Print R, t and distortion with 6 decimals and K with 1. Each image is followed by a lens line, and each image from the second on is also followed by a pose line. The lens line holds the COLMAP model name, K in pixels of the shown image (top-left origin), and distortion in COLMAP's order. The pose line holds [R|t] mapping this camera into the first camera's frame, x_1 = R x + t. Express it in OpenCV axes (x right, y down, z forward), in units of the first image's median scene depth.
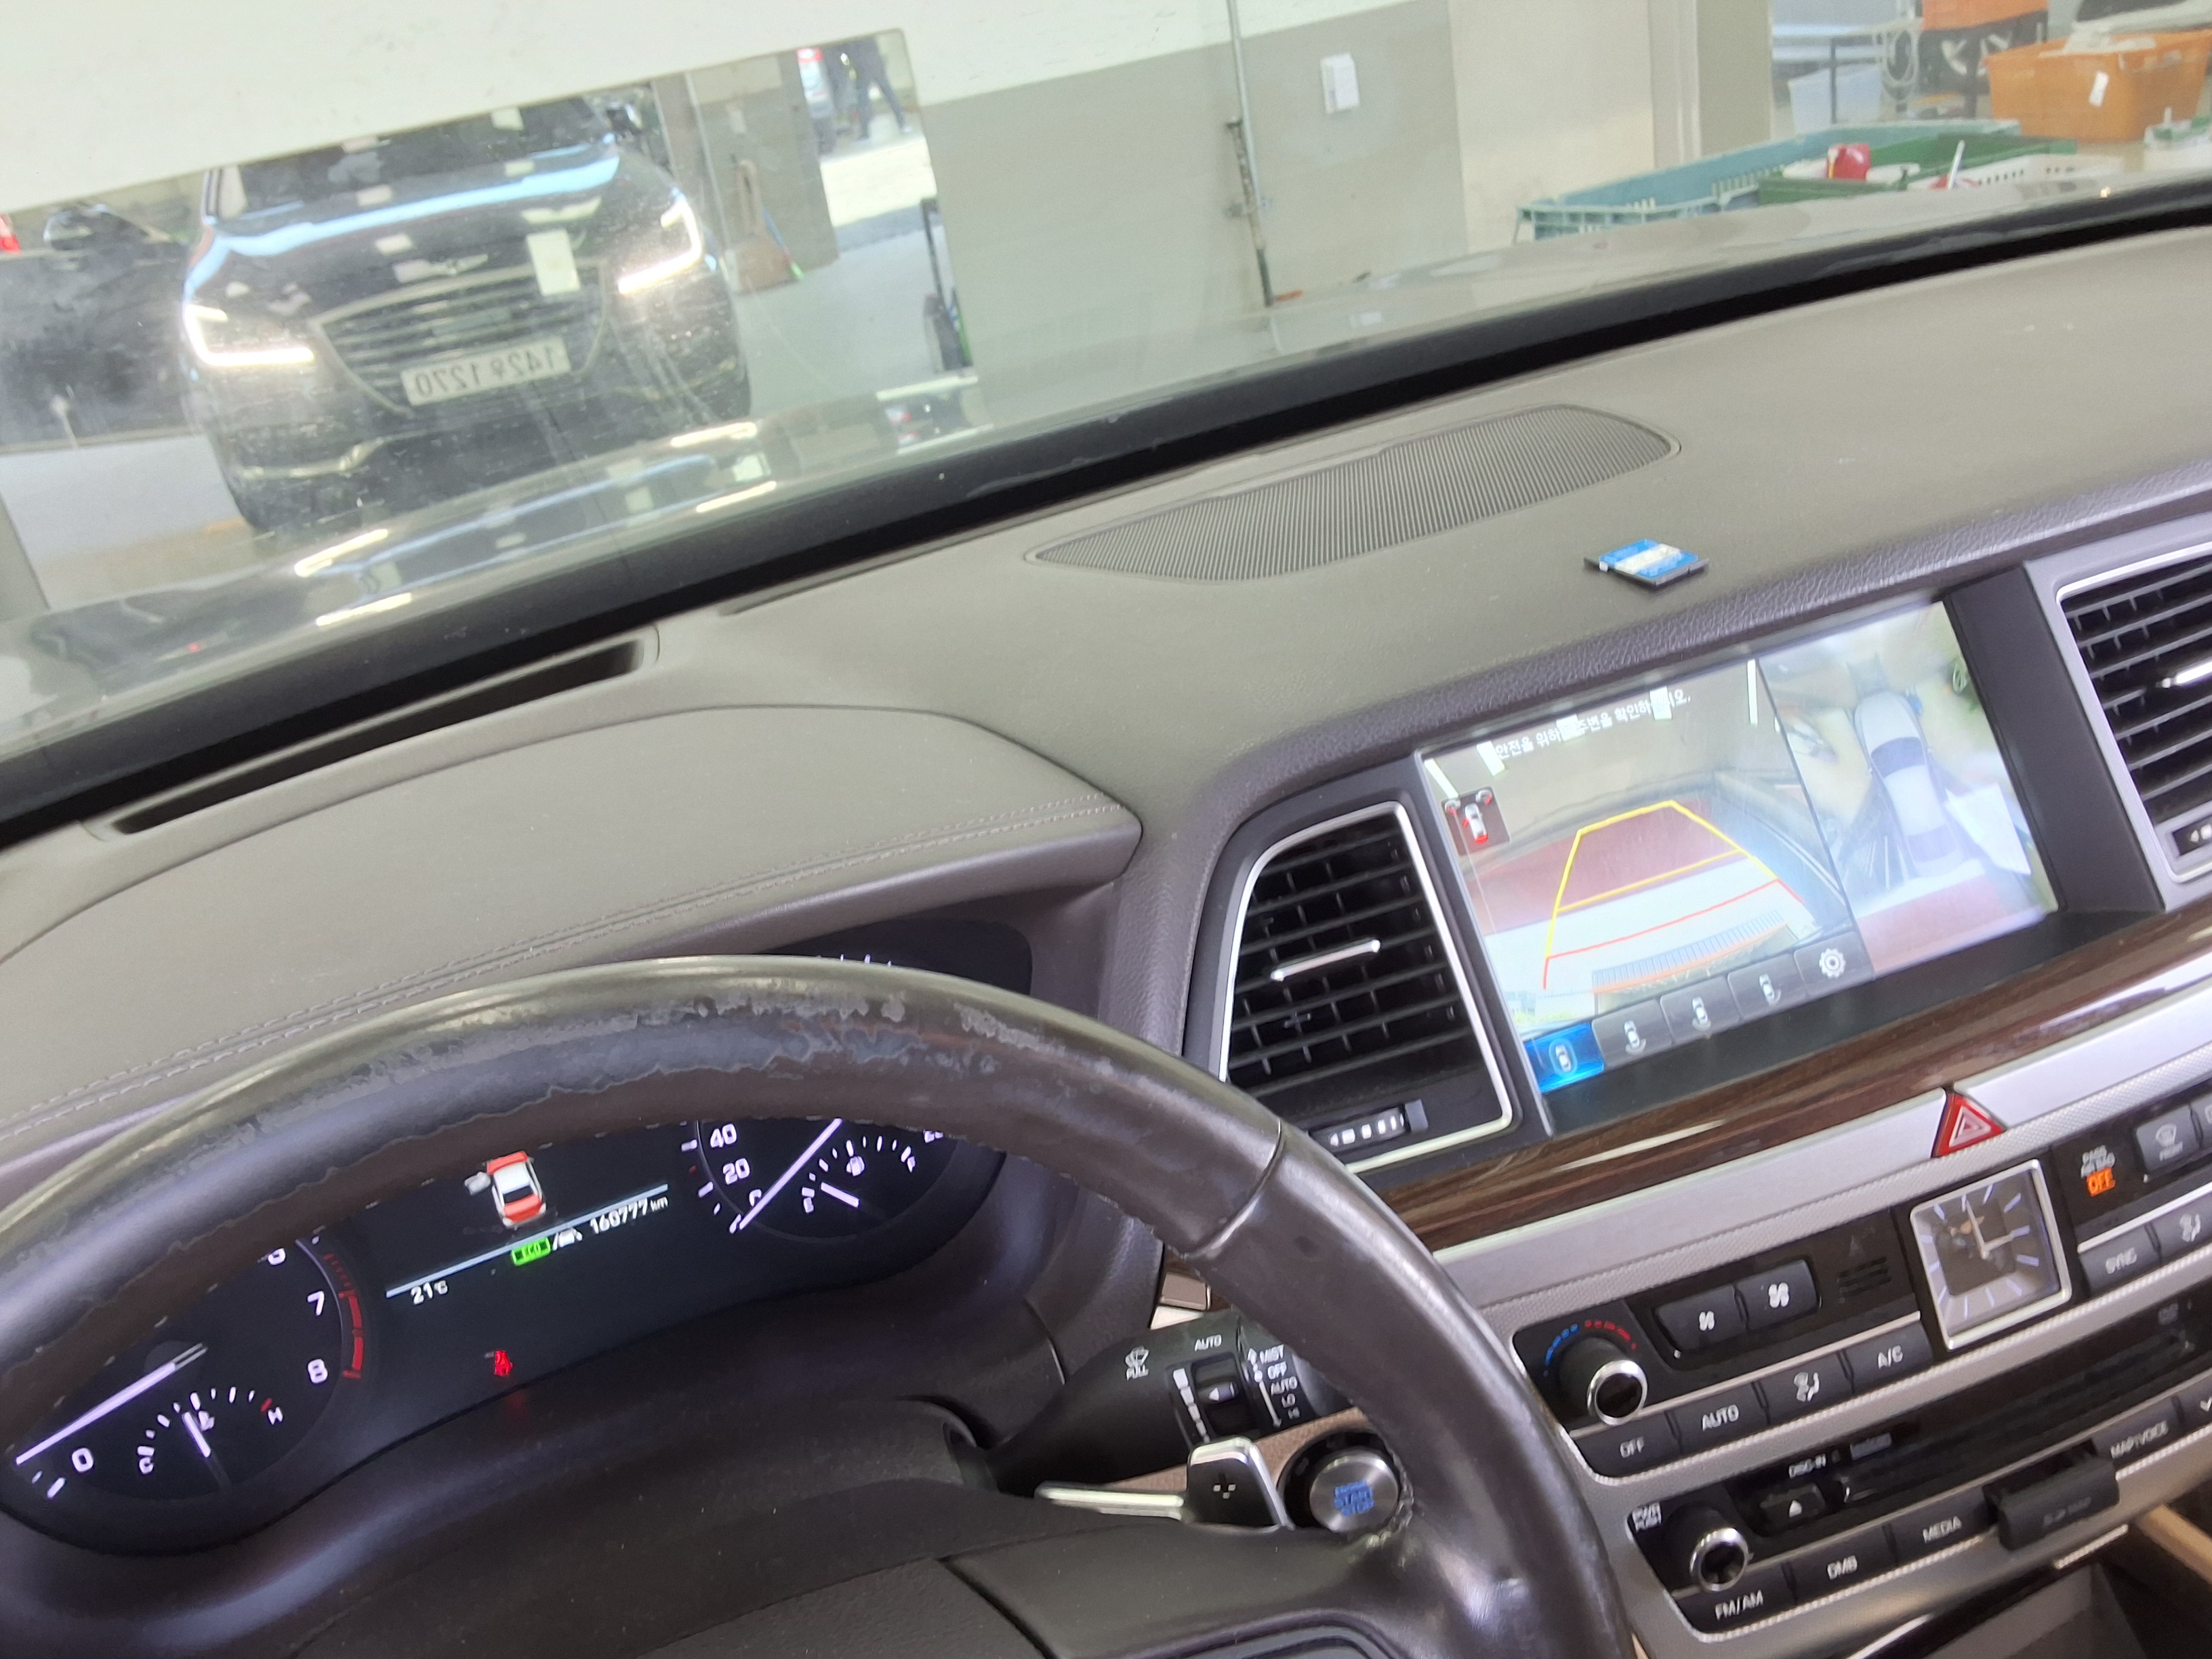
lens RADIAL K [[1820.8, 0, 1135.9], [0, 1820.8, 852.9], [0, 0, 1]] dist [0.158829, -0.271746]
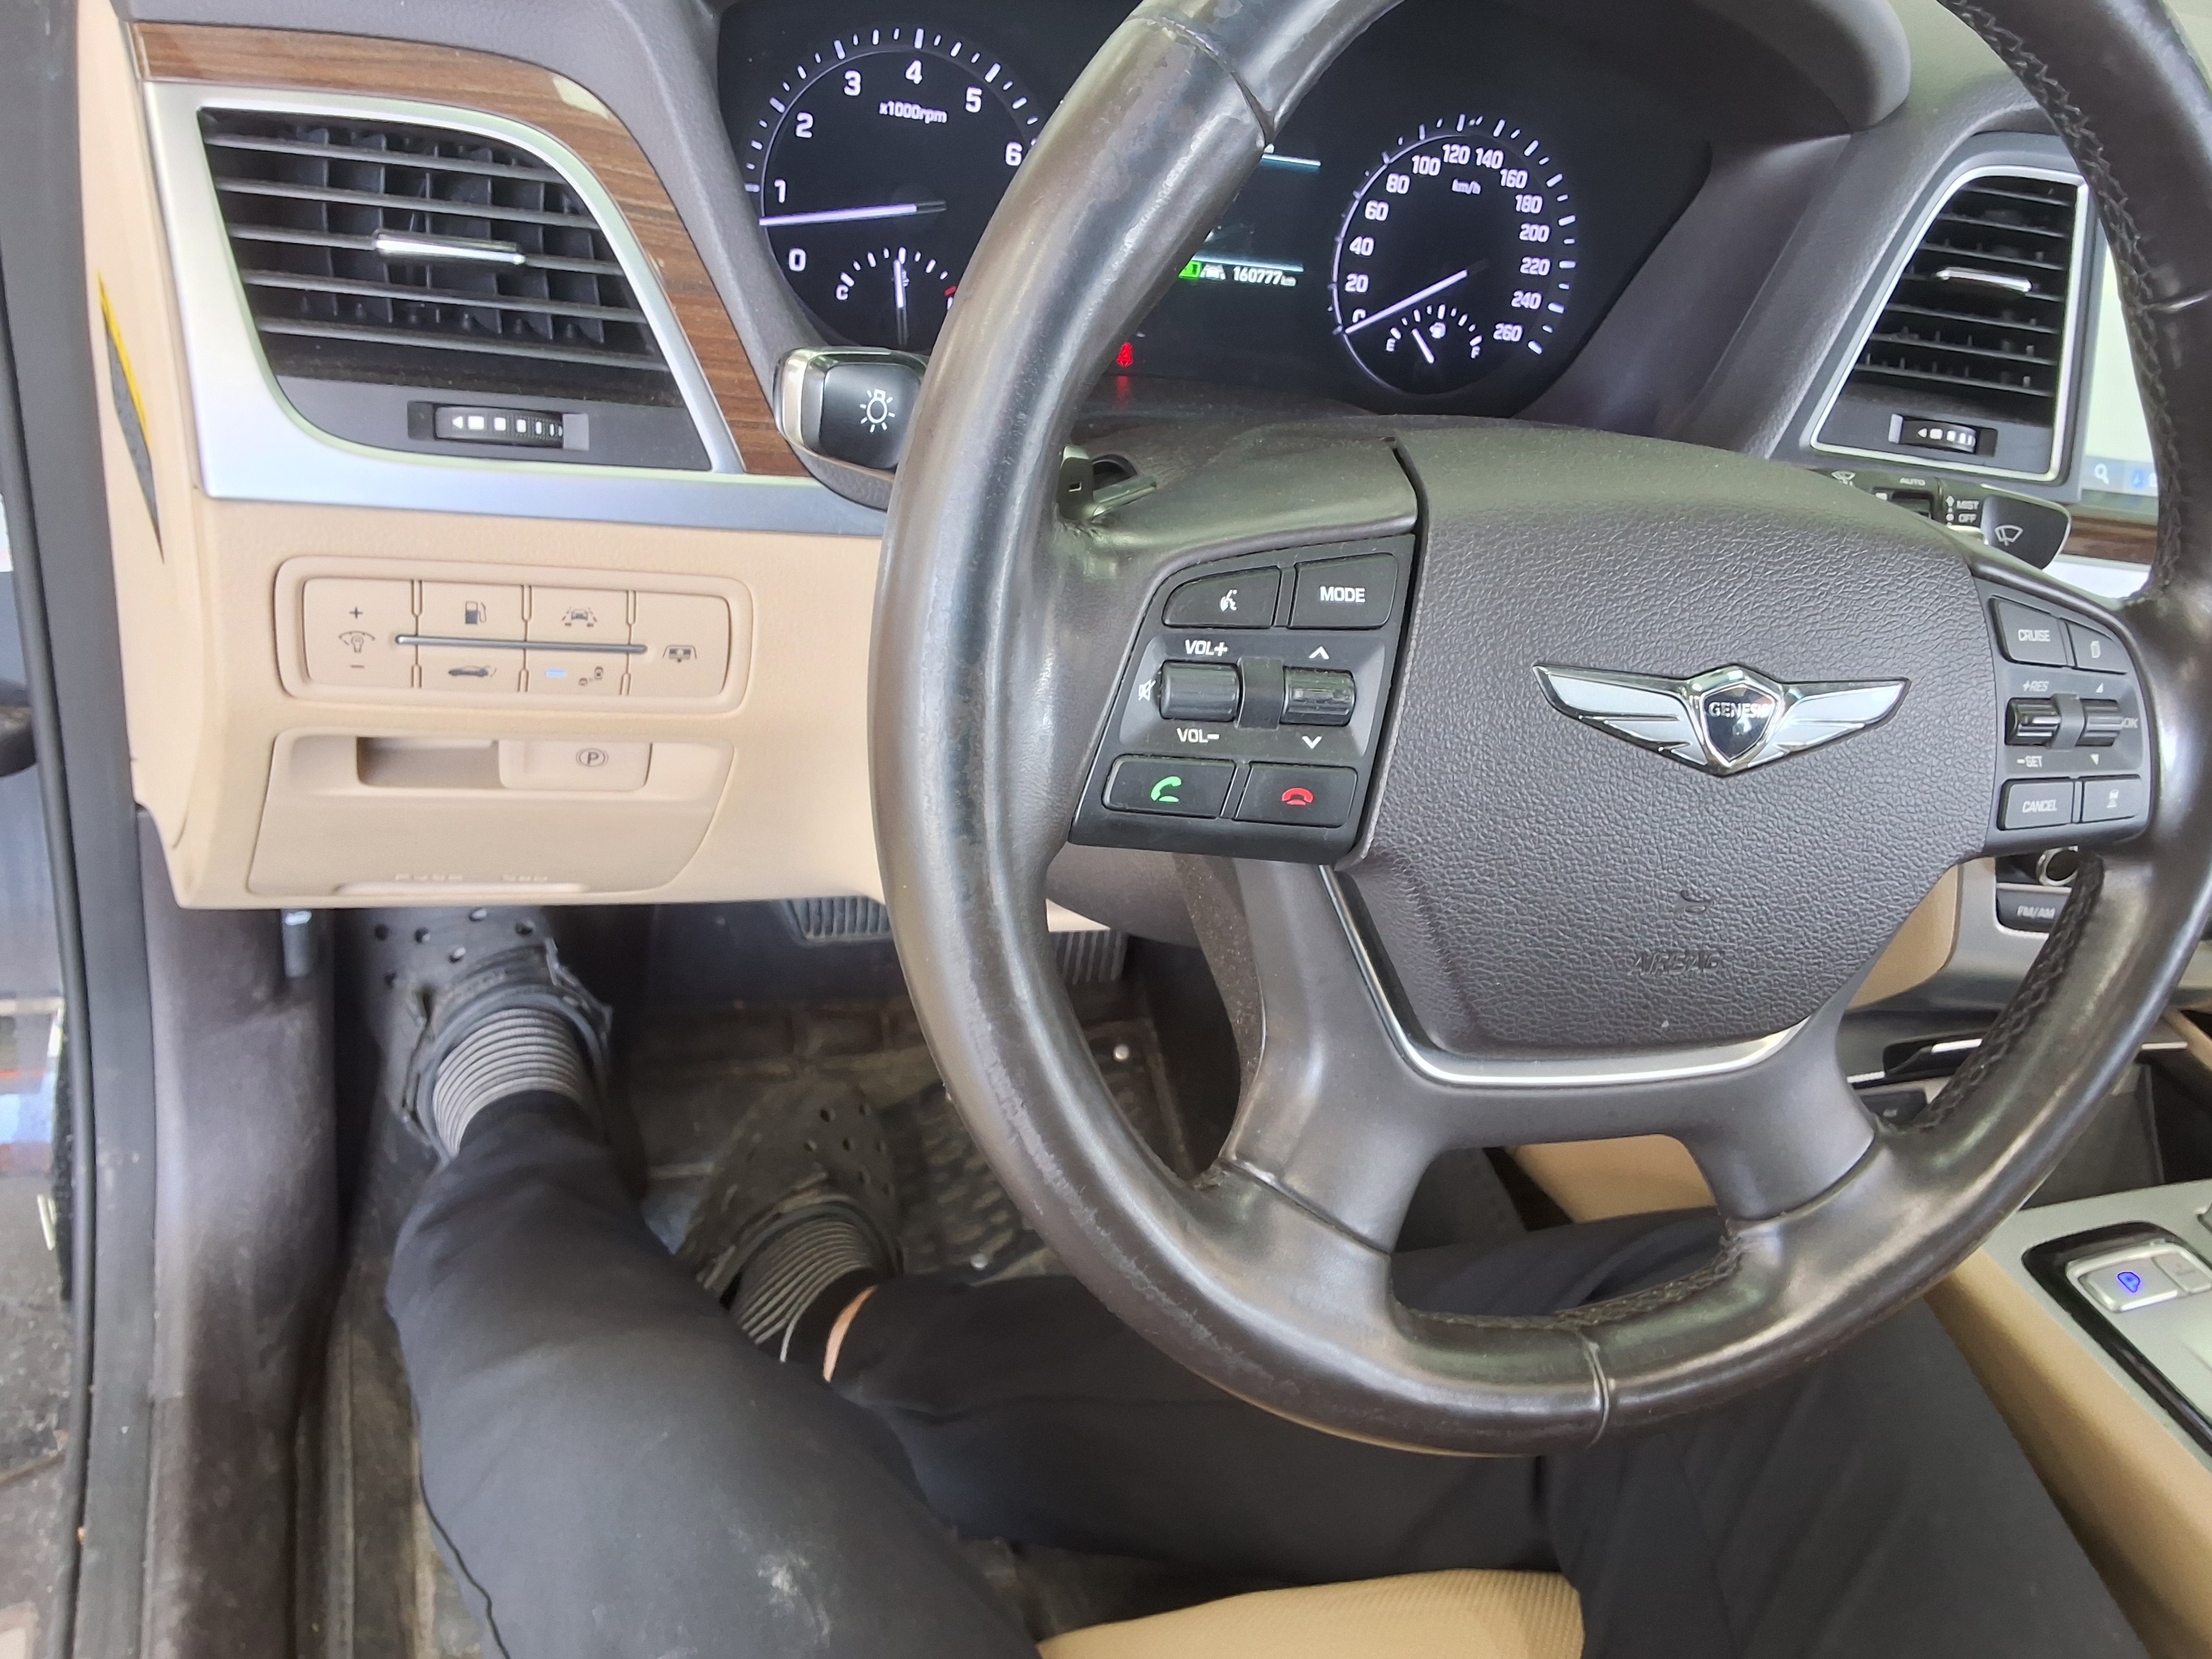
lens RADIAL K [[1820.8, 0, 1135.9], [0, 1820.8, 852.9], [0, 0, 1]] dist [0.158829, -0.271746]
pose [[0.922058, 0.354395, 0.155606, -0.397930], [-0.376567, 0.914333, 0.148973, 0.376569], [-0.089480, -0.195958, 0.976521, -0.128785]]
